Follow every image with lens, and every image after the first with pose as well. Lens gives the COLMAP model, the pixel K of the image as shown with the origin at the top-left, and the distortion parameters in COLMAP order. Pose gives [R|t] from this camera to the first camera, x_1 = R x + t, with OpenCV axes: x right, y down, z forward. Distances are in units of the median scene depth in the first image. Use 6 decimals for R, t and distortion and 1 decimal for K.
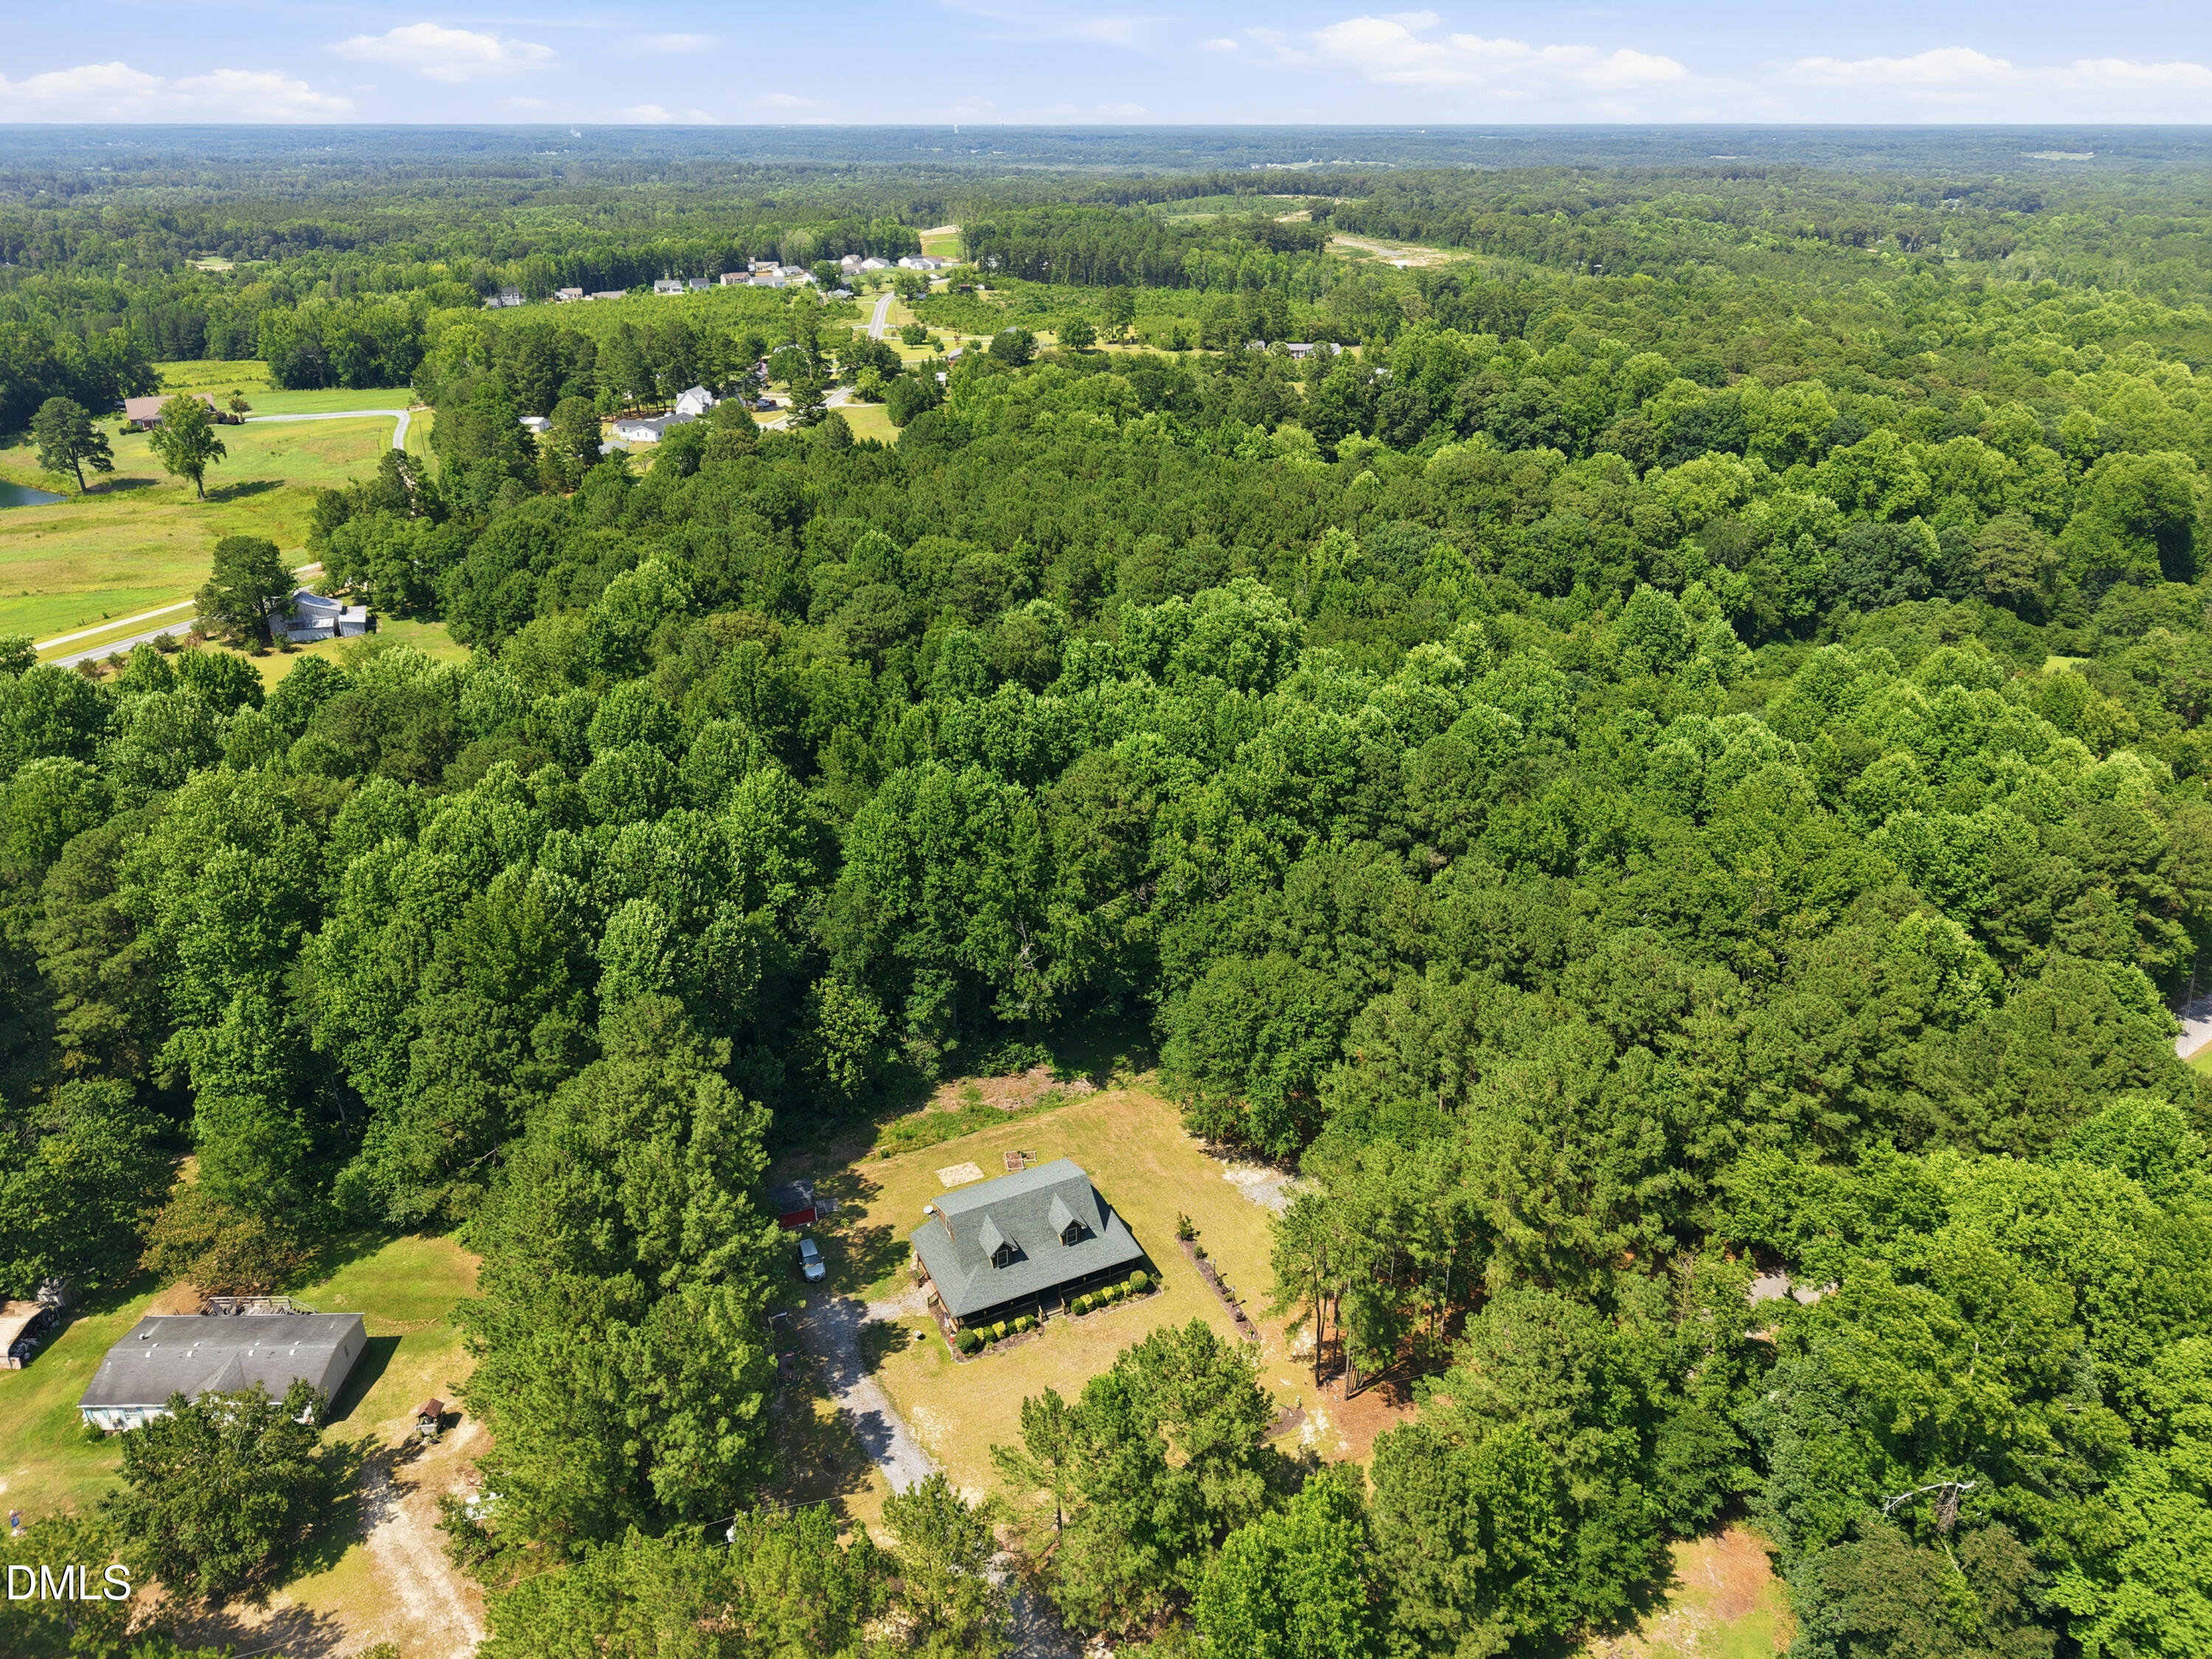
lens RADIAL K [[1484.2, 0, 1100.3], [0, 1484.2, 826.2], [0, 0, 1]] dist [0.027941, -0.018757]
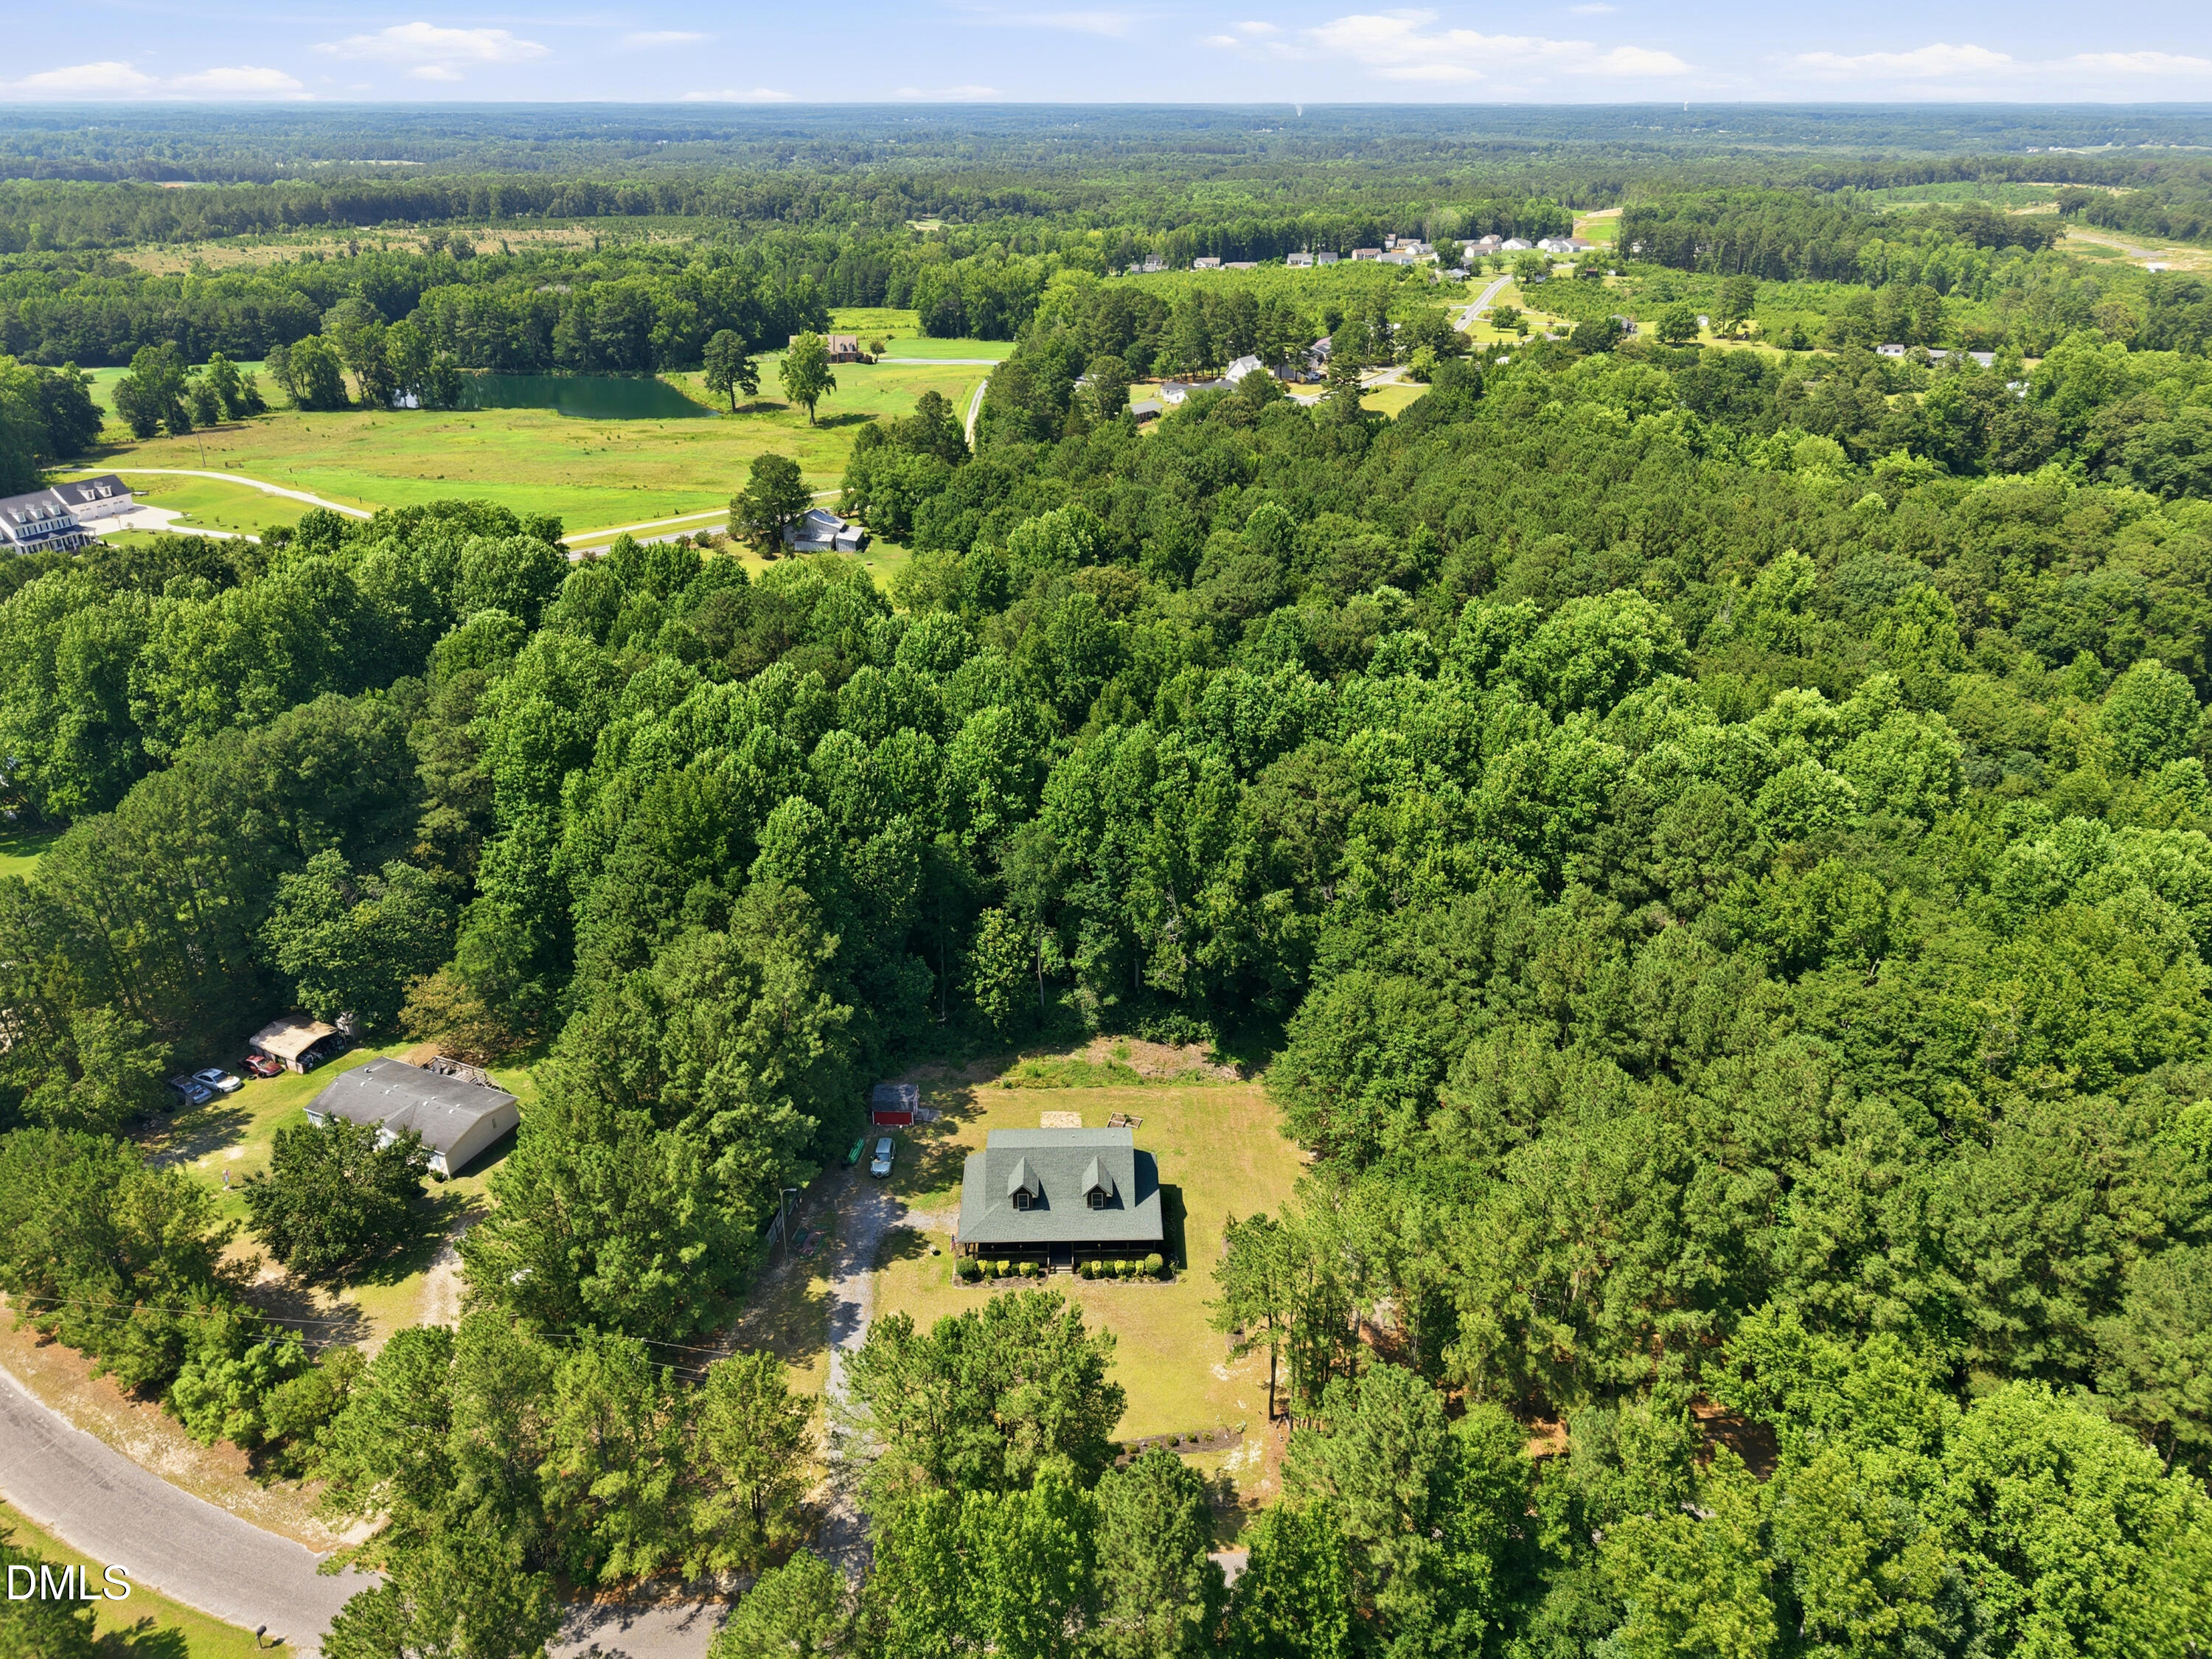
lens RADIAL K [[1484.2, 0, 1100.3], [0, 1484.2, 826.2], [0, 0, 1]] dist [0.027941, -0.018757]
pose [[0.914271, 0.180473, -0.362682, 0.126380], [-0.176042, 0.983329, 0.045534, -0.007821], [0.364853, 0.022216, 0.930800, 0.026129]]
